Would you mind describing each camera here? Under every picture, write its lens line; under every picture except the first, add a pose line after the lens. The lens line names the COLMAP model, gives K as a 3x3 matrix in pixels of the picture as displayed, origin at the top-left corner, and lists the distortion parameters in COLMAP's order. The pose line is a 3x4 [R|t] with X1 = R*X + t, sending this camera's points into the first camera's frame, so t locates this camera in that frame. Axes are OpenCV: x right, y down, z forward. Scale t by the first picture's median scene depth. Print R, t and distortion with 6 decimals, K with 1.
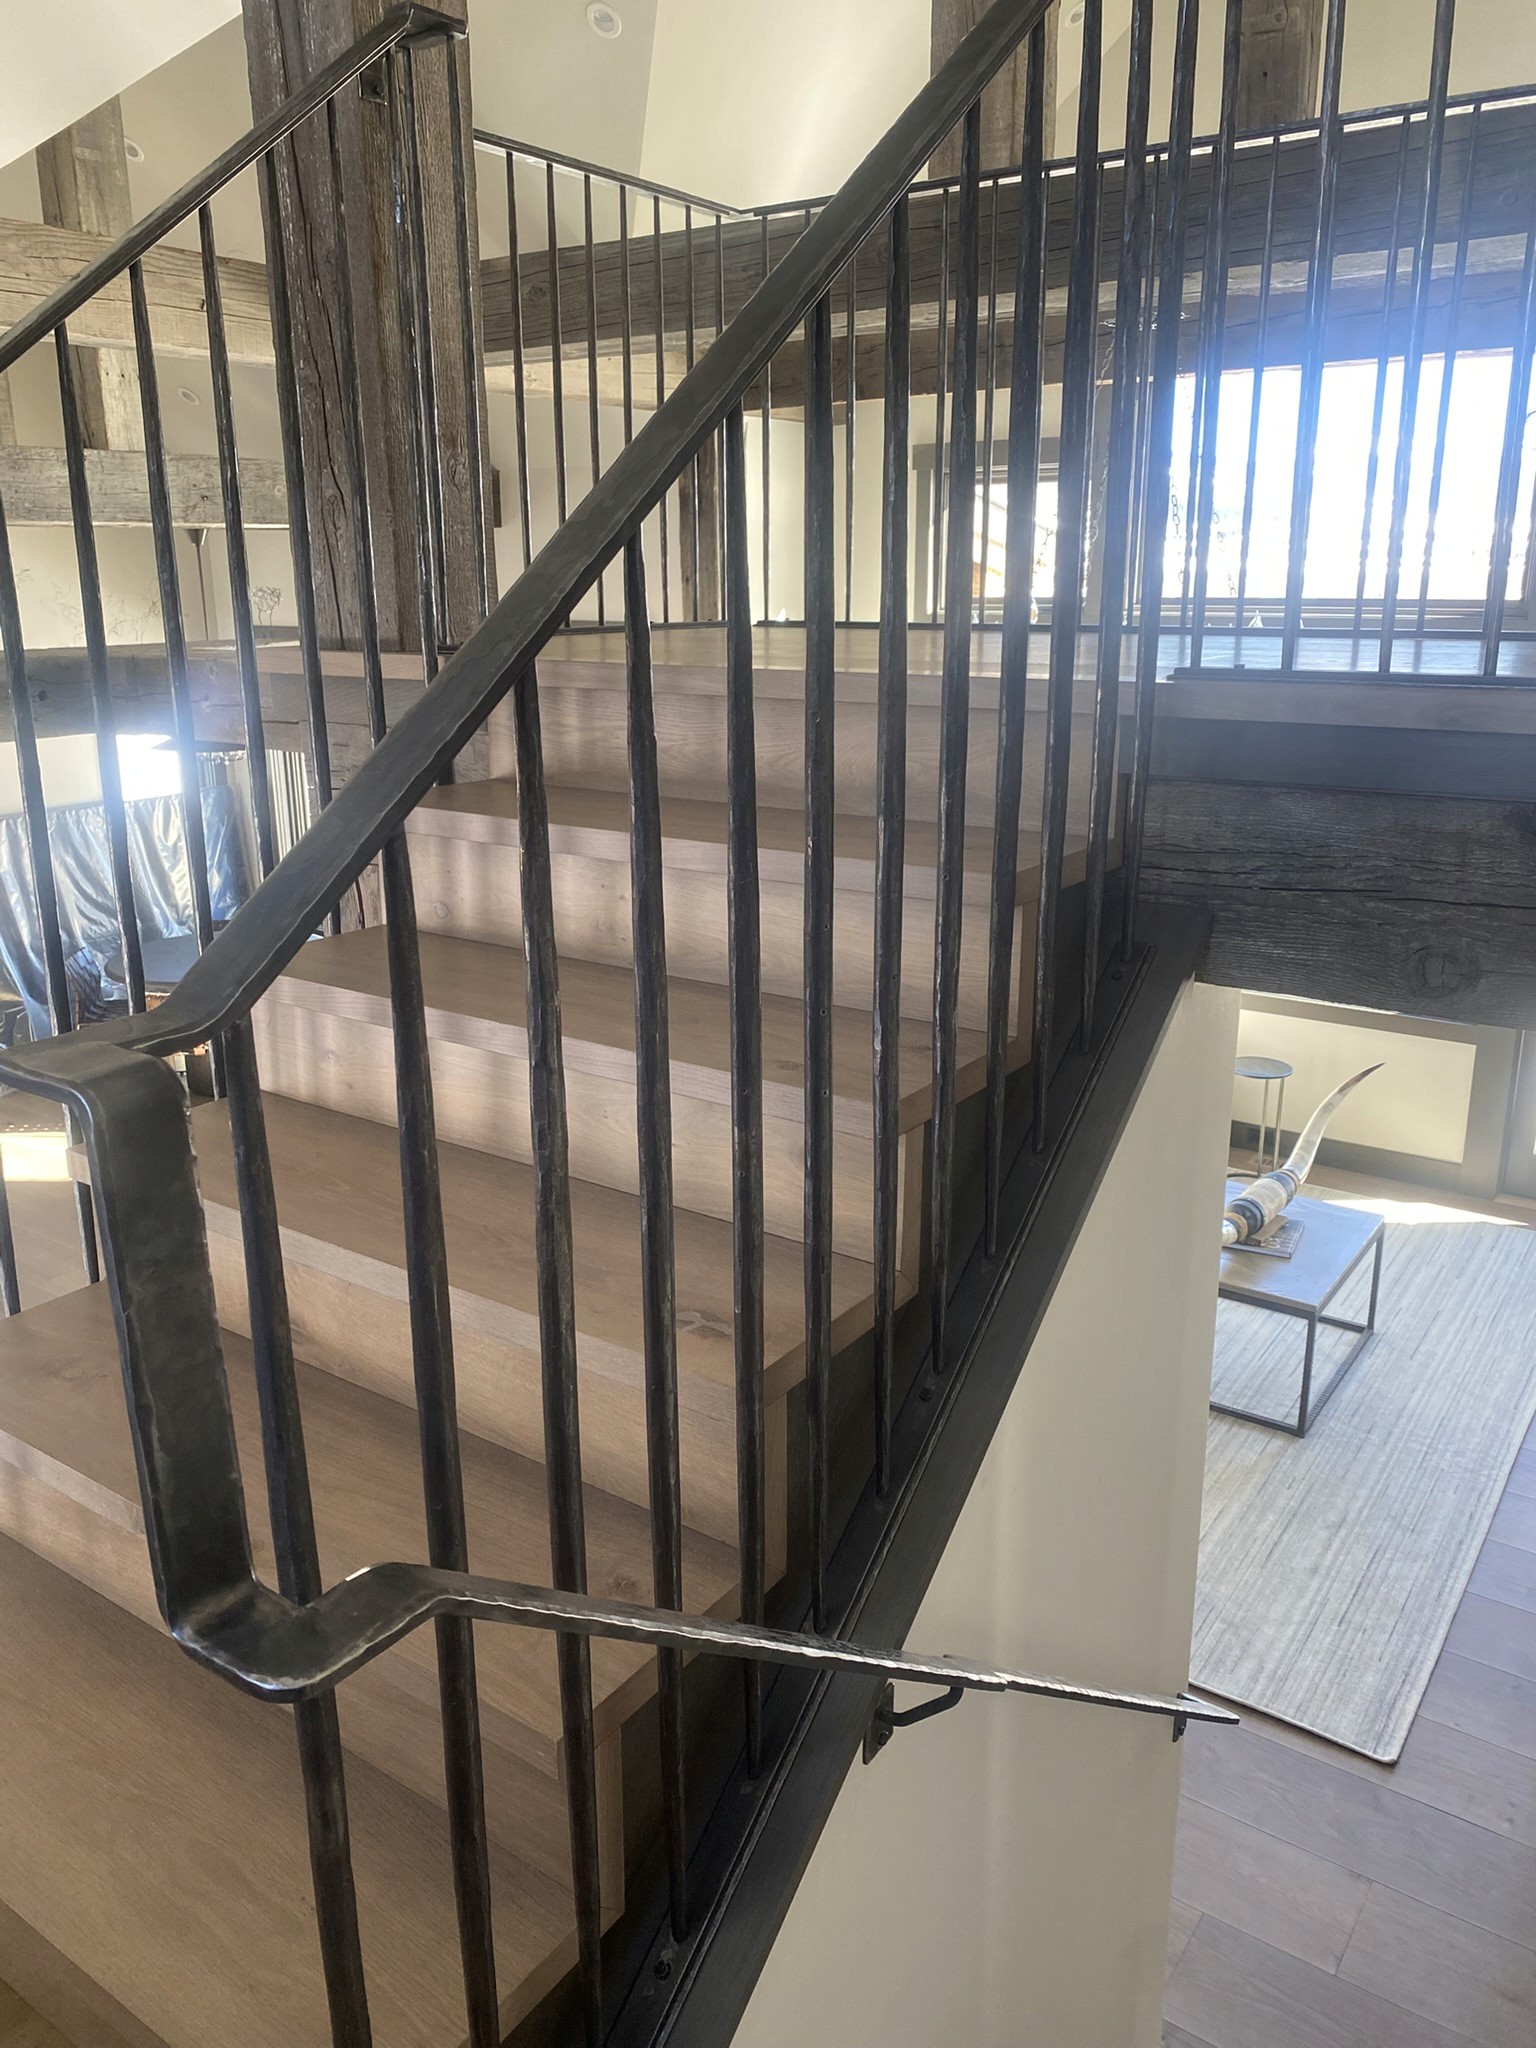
lens RADIAL K [[1557.3, 0, 769.0], [0, 1557.3, 1023.3], [0, 0, 1]] dist [0.006394, -0.009316]
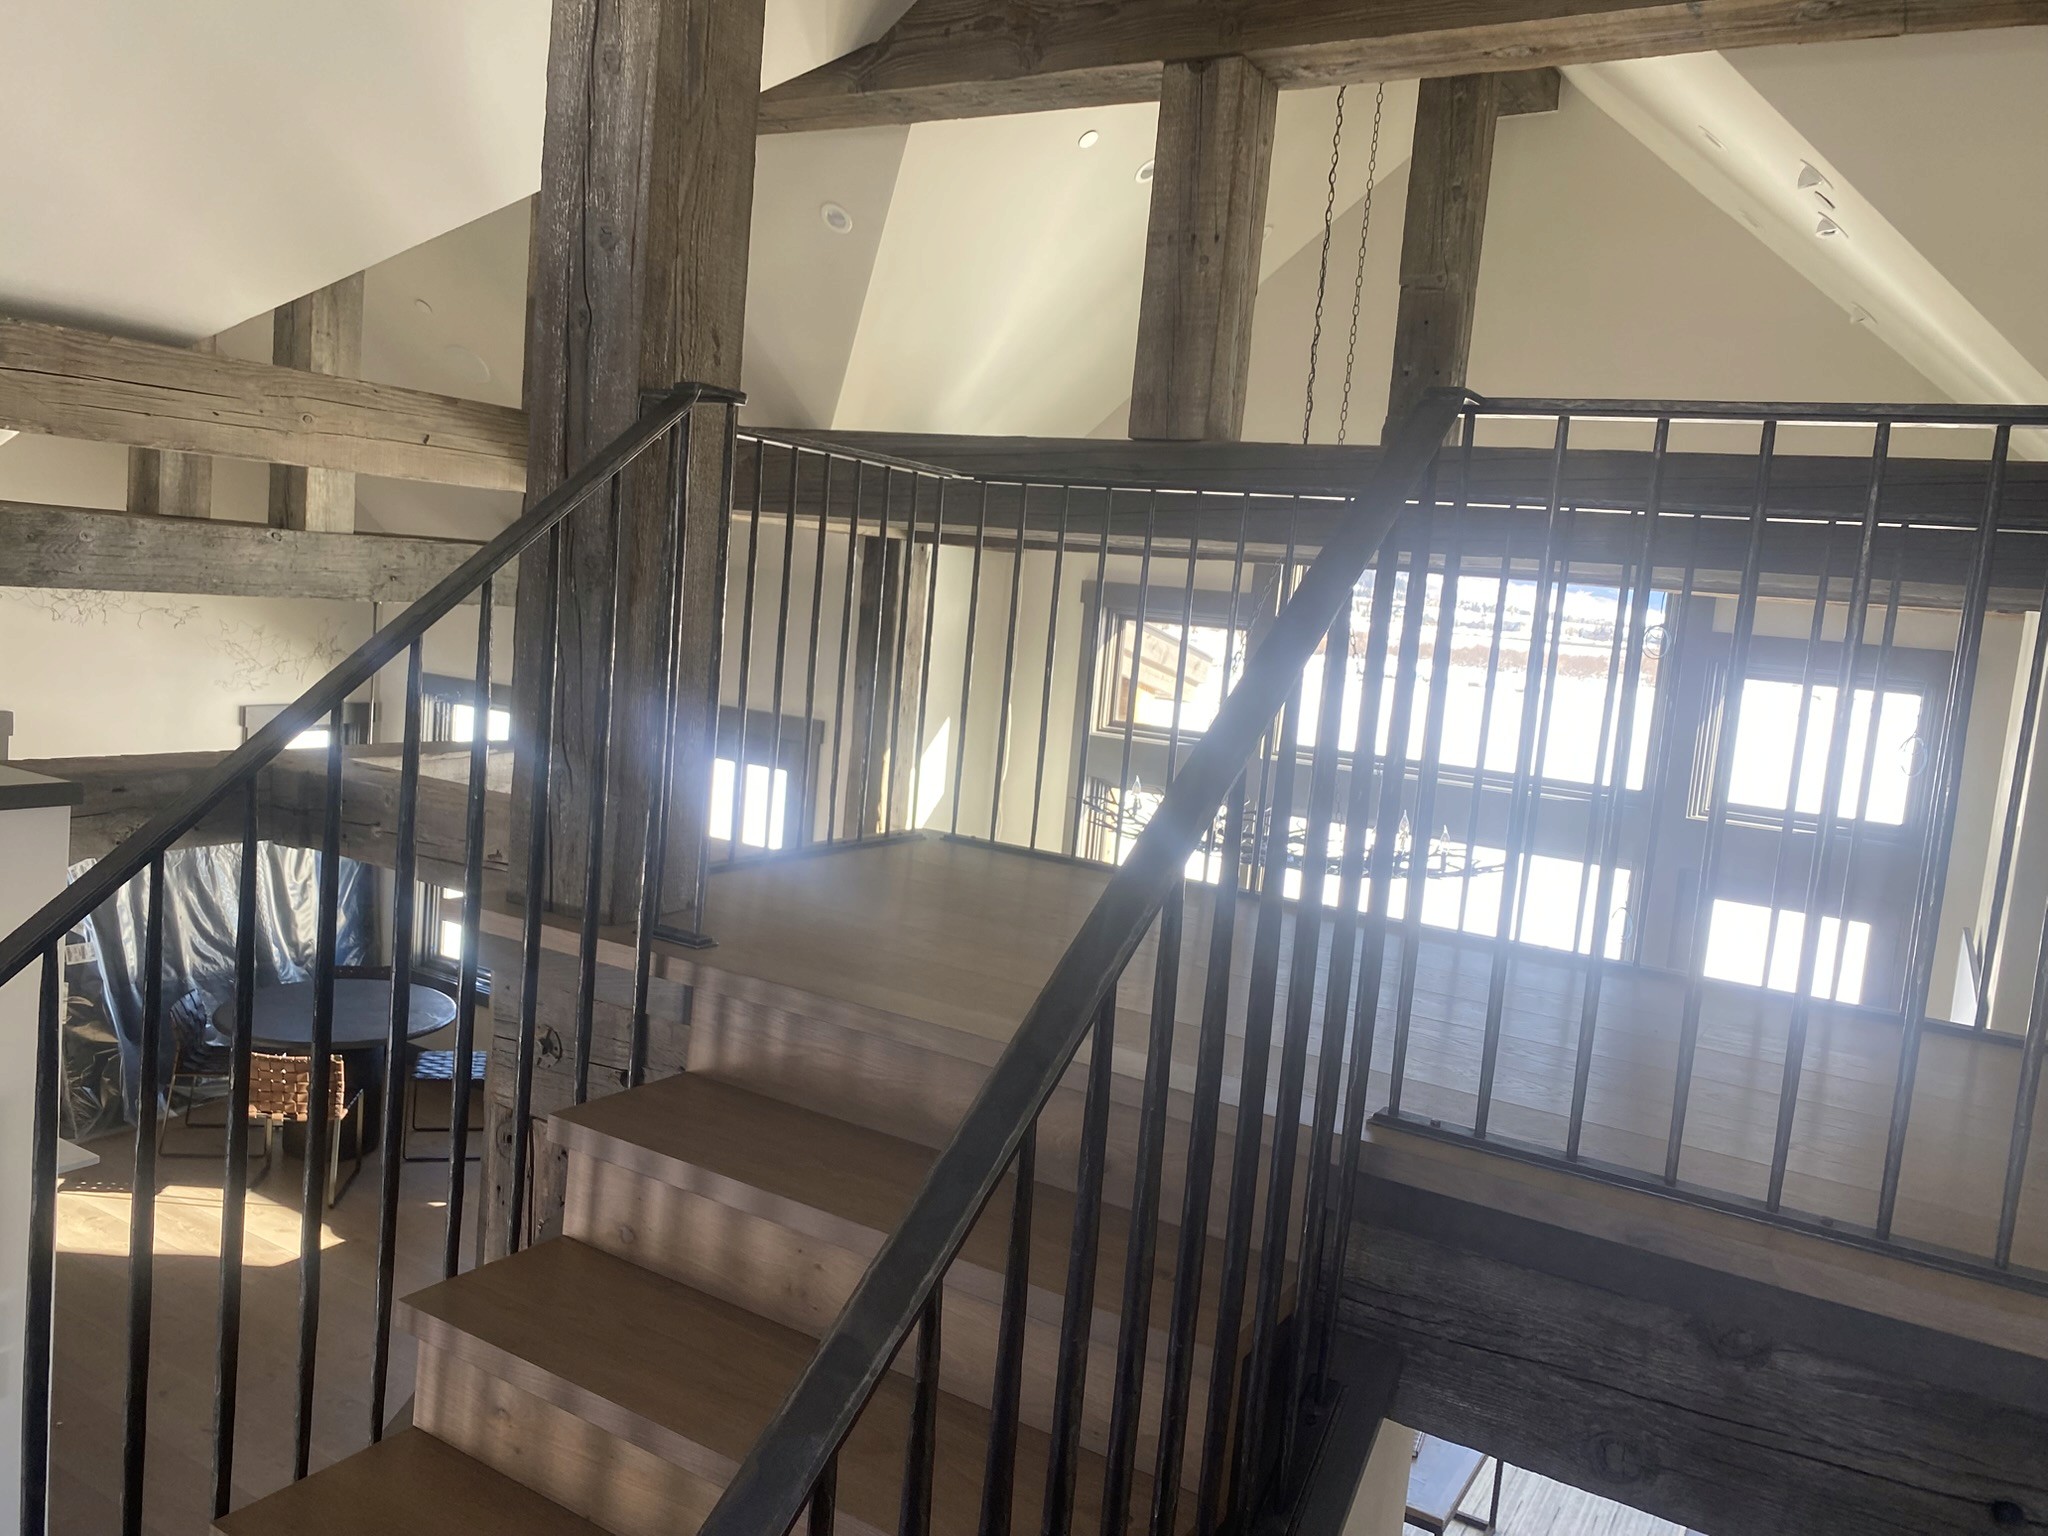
lens RADIAL K [[1557.3, 0, 1018.0], [0, 1557.3, 767.7], [0, 0, 1]] dist [0.006394, -0.009316]
pose [[0.993441, 0.087457, 0.073661, -0.031066], [-0.073945, 0.982747, -0.169532, -0.105204], [-0.087217, 0.162973, 0.982768, -0.020749]]
